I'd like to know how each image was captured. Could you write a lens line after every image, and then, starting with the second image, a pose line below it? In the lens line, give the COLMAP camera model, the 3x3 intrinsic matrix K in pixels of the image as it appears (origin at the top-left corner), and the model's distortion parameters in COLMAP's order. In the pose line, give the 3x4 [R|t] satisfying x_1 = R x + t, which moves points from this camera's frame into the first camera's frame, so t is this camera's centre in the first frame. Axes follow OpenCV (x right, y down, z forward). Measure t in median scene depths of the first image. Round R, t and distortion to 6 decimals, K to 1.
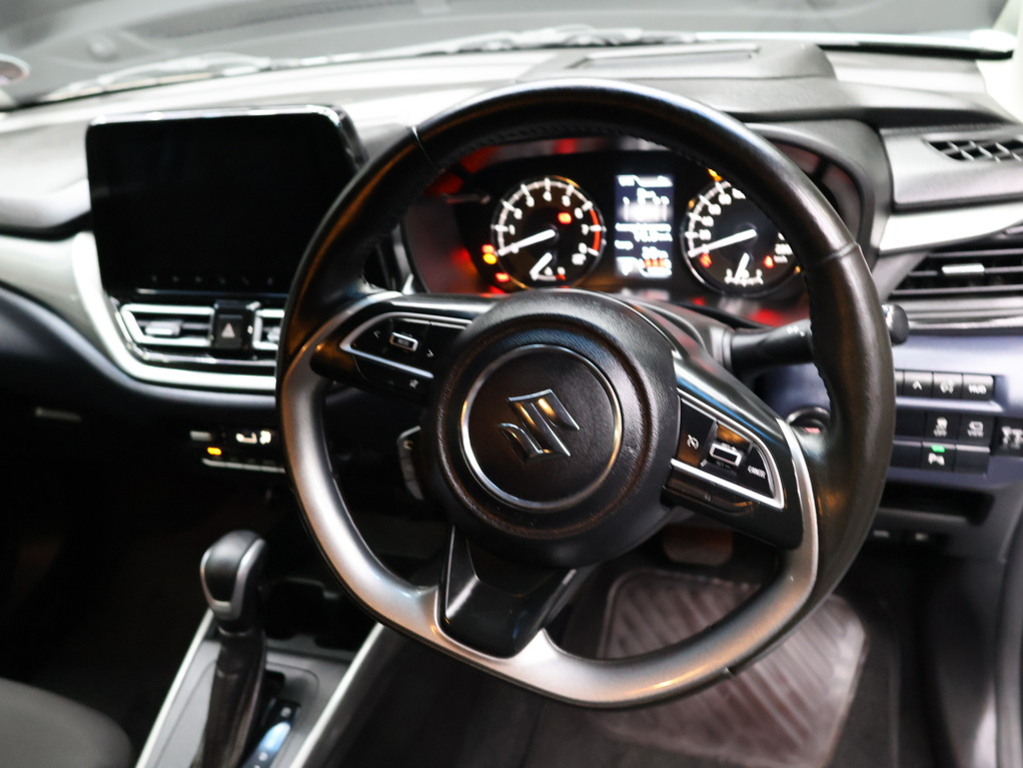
lens RADIAL K [[881.2, 0, 511.5], [0, 881.2, 384.0], [0, 0, 1]] dist [0.012221, -0.009162]
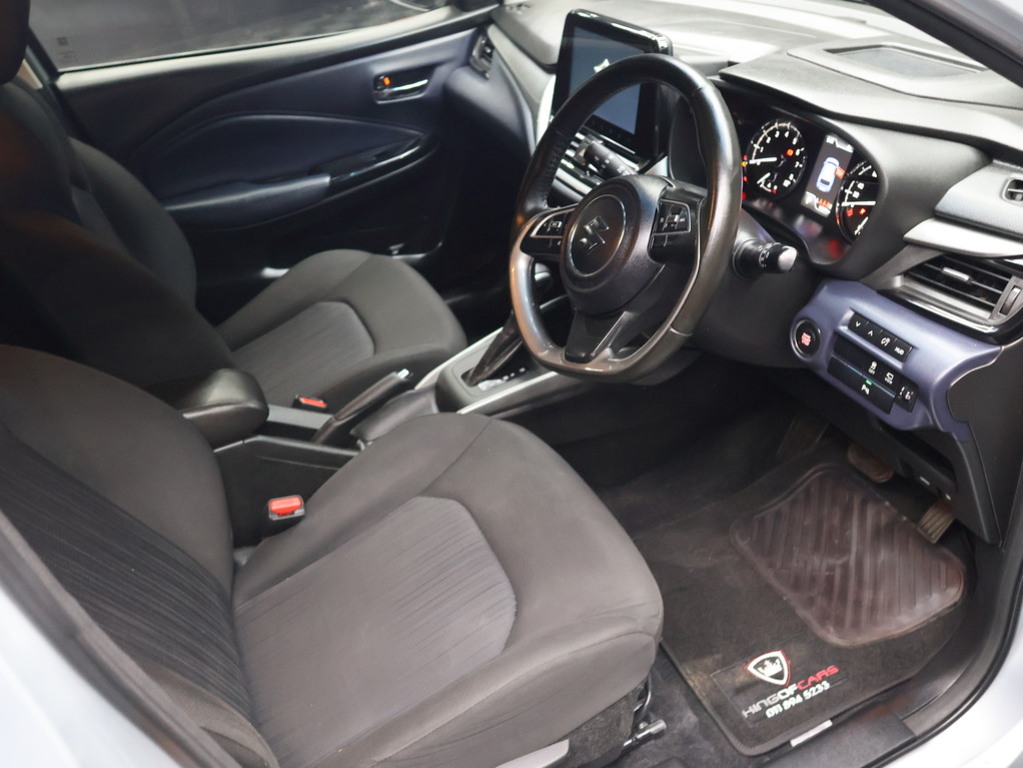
lens RADIAL K [[881.2, 0, 511.5], [0, 881.2, 384.0], [0, 0, 1]] dist [0.012221, -0.009162]
pose [[0.675491, 0.469505, -0.568575, 0.744926], [-0.383899, 0.882266, 0.272450, -0.074369], [0.629550, 0.034238, 0.776205, -0.378201]]
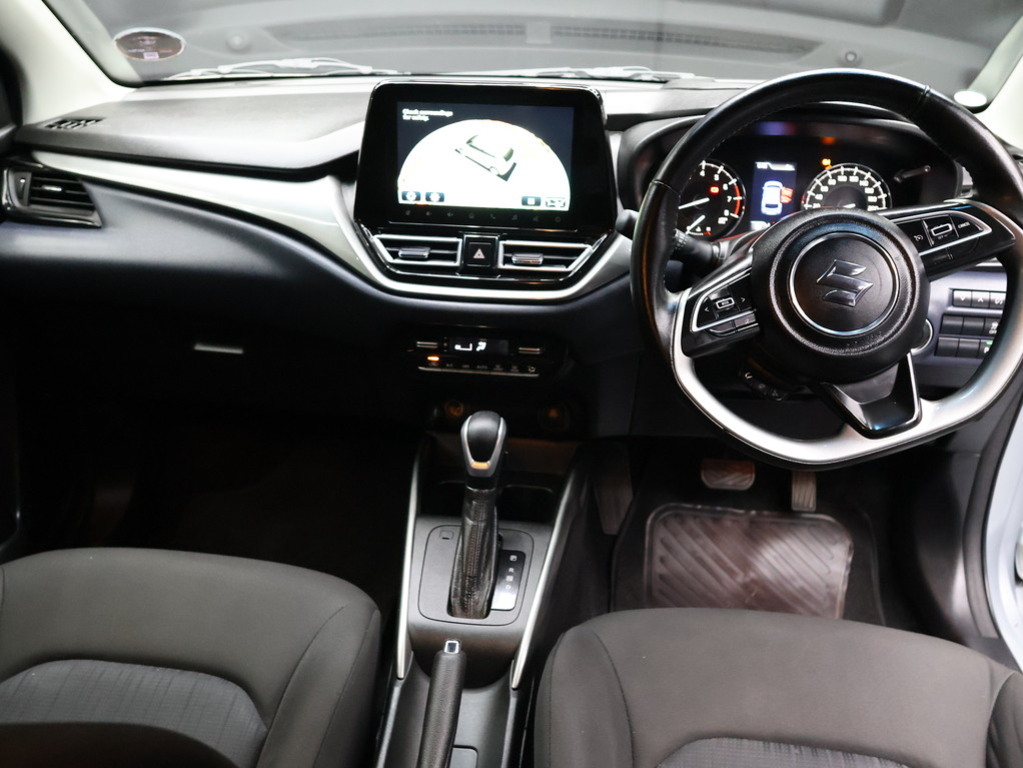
lens RADIAL K [[881.2, 0, 511.5], [0, 881.2, 384.0], [0, 0, 1]] dist [0.012221, -0.009162]
pose [[0.972192, 0.028771, 0.232410, -0.558626], [-0.010219, 0.996691, -0.080638, 0.227174], [-0.233961, 0.076020, 0.969270, -0.234580]]
